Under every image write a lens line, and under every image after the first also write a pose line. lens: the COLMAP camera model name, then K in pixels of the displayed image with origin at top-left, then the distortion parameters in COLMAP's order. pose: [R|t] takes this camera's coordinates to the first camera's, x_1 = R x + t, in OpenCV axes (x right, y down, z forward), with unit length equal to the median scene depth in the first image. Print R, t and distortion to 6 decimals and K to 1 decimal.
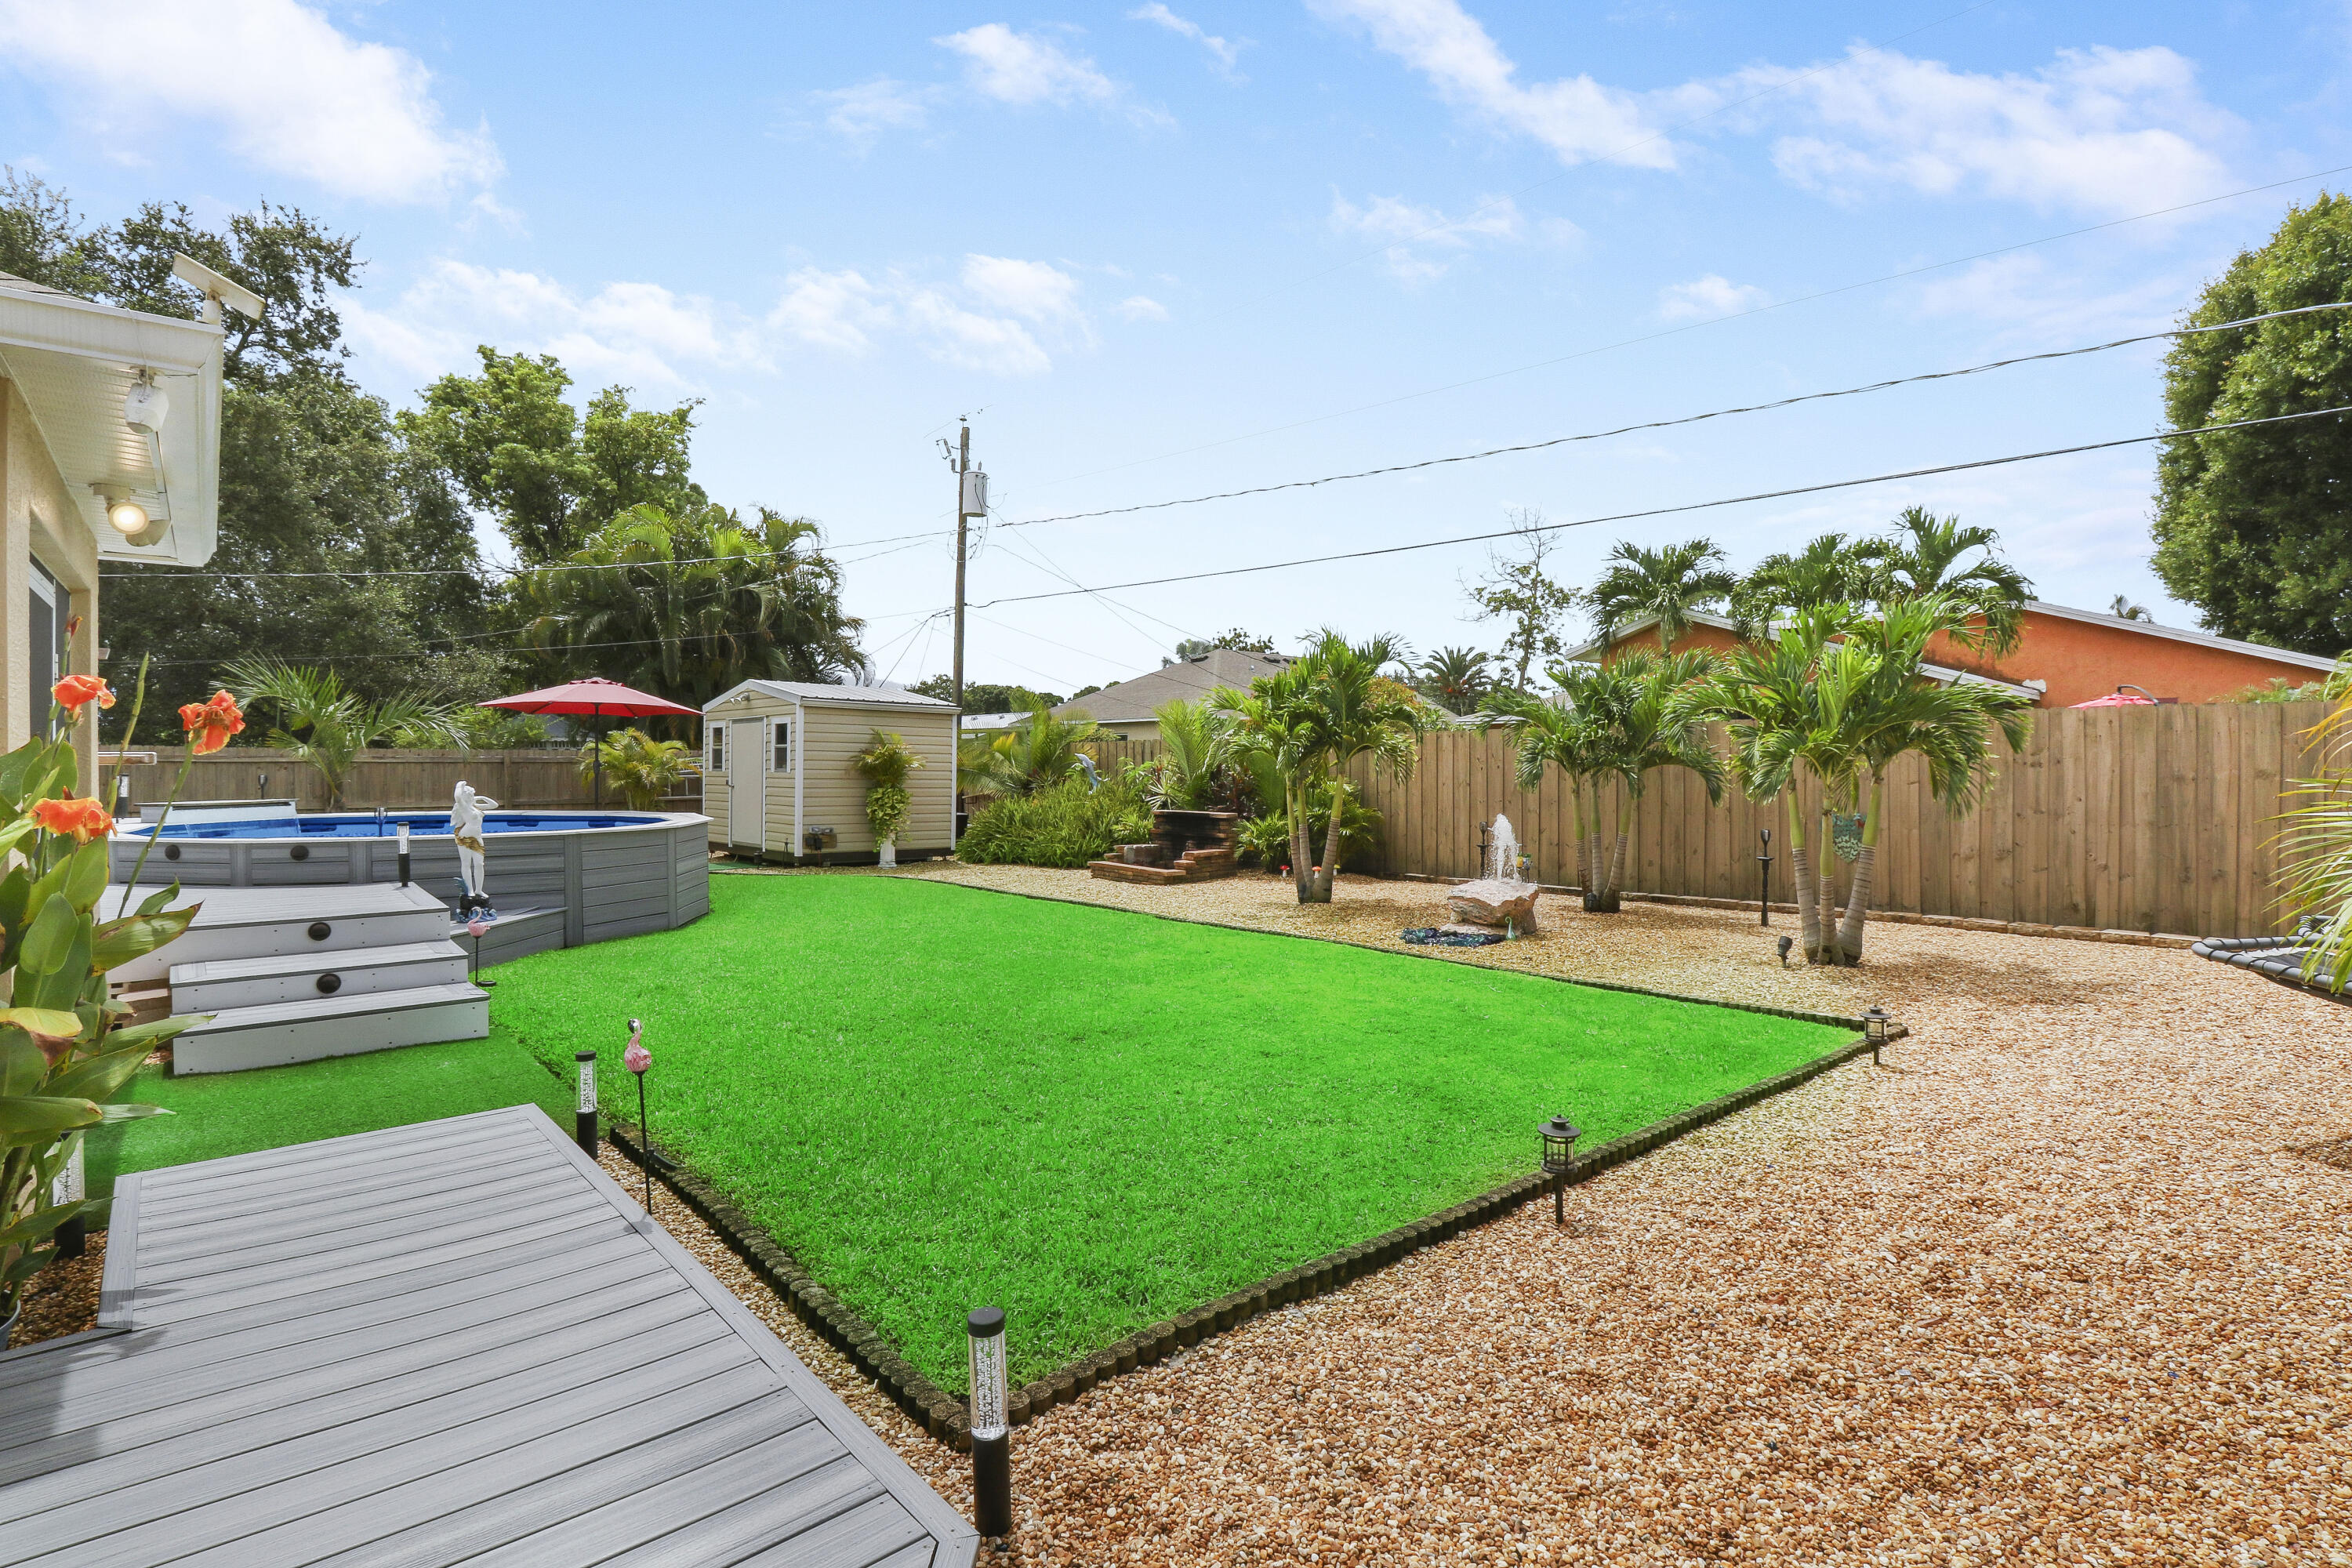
lens RADIAL K [[1120.8, 0, 1192.8], [0, 1120.8, 795.6], [0, 0, 1]] dist [0.003405, -0.015281]
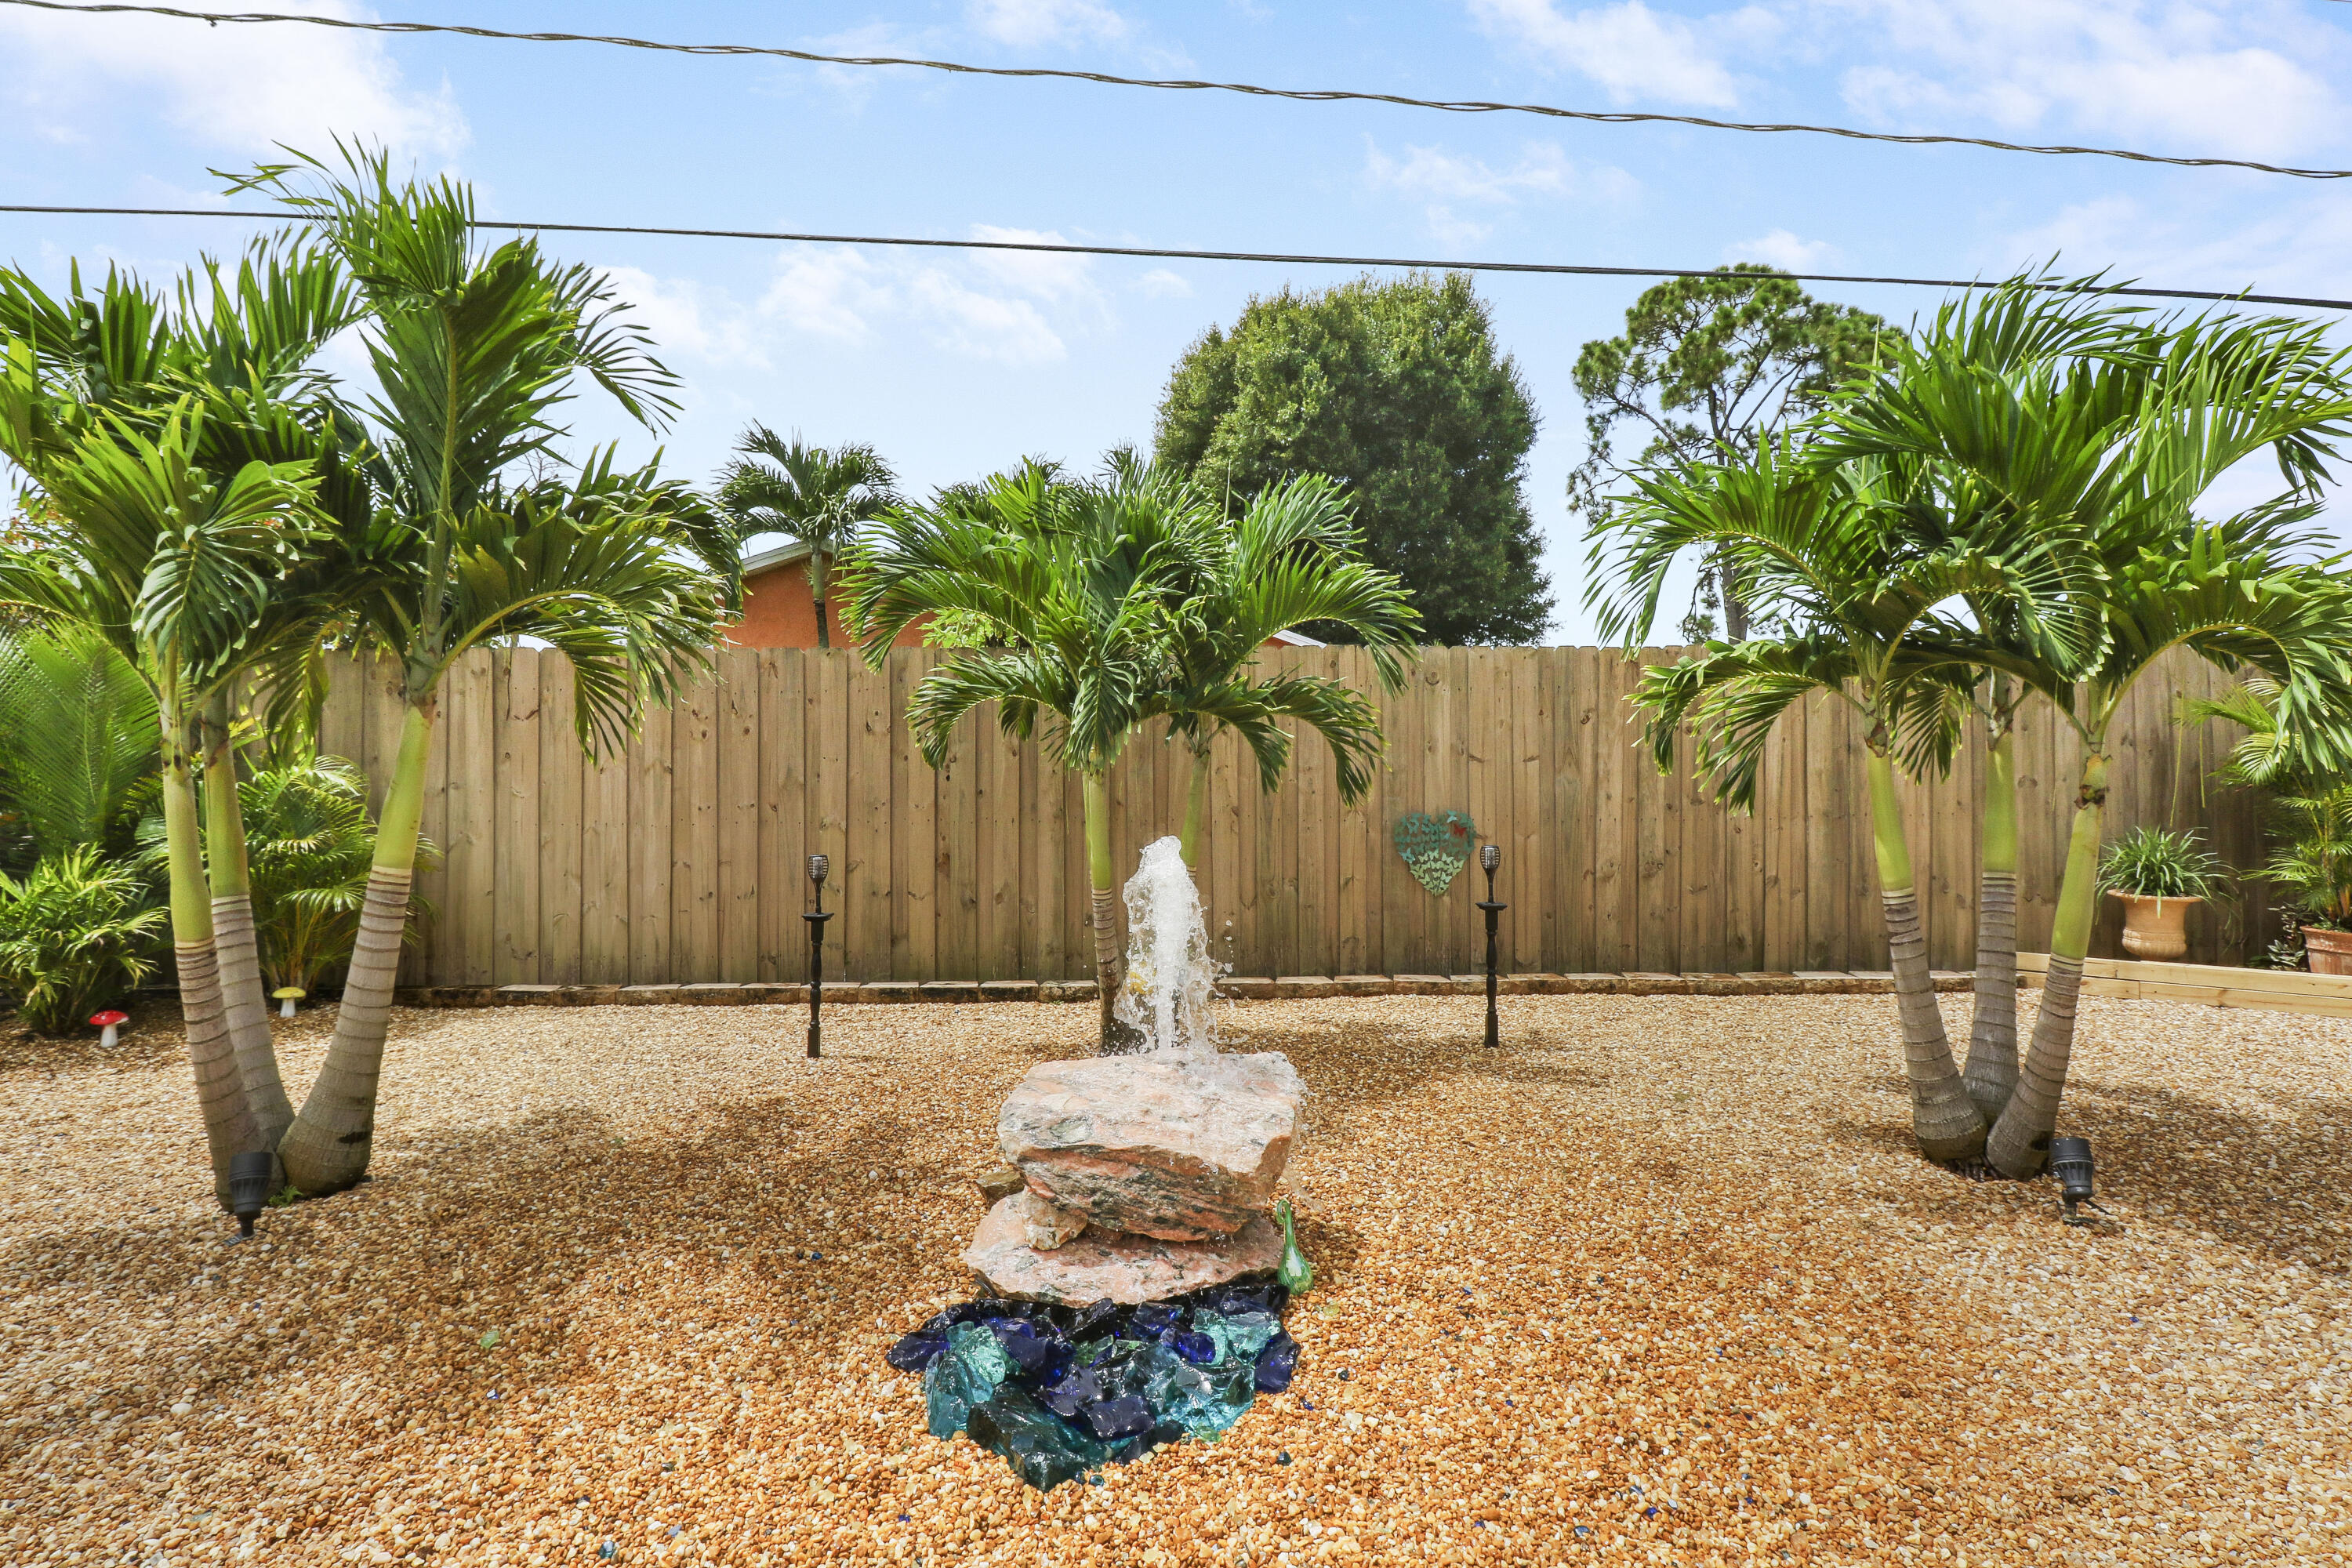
lens RADIAL K [[1132.3, 0, 1190.0], [0, 1132.3, 764.6], [0, 0, 1]] dist [0.004491, -0.016712]
pose [[0.637666, 0.011259, 0.770231, 0.024882], [0.018314, 0.999389, -0.029771, 0.003958], [-0.770095, 0.033090, 0.637070, 0.432706]]
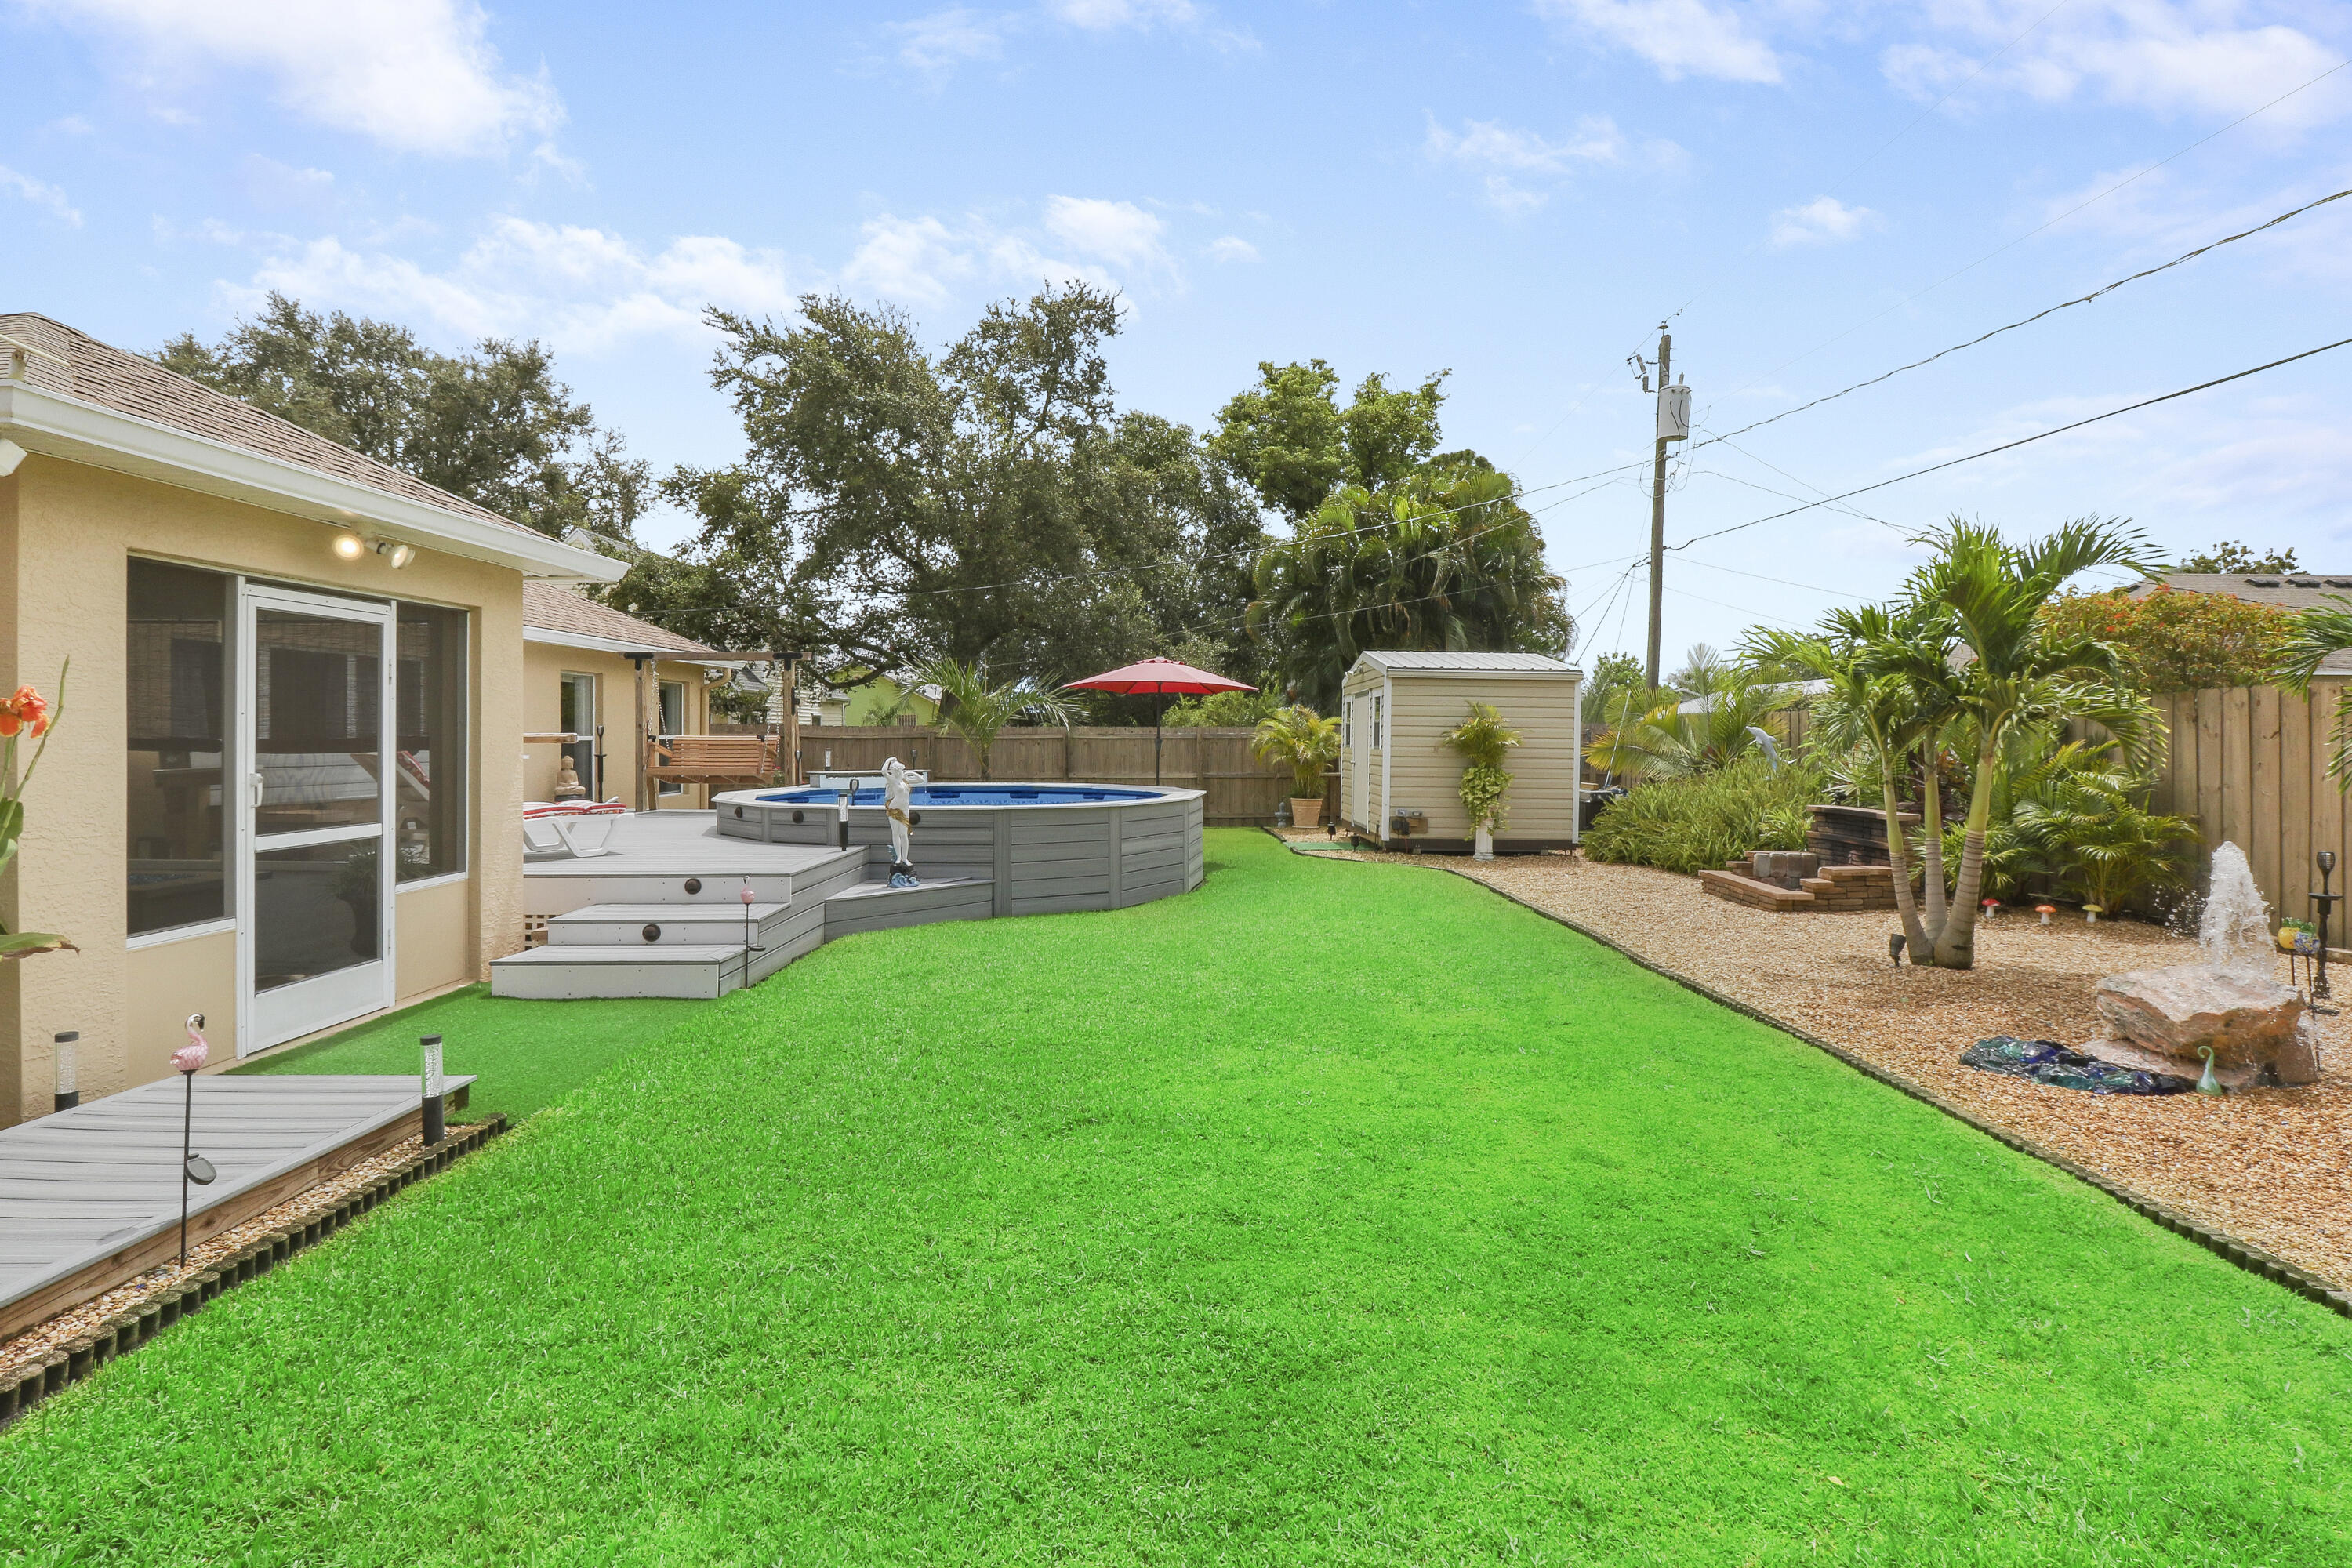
lens RADIAL K [[1168.2, 0, 1183.1], [0, 1168.2, 764.3], [0, 0, 1]] dist [-0.012658, -0.001605]
pose [[0.741438, 0.013841, -0.670879, 0.148510], [-0.017986, 0.999838, 0.000751, -0.005606], [0.670780, 0.011509, 0.741567, 0.157827]]
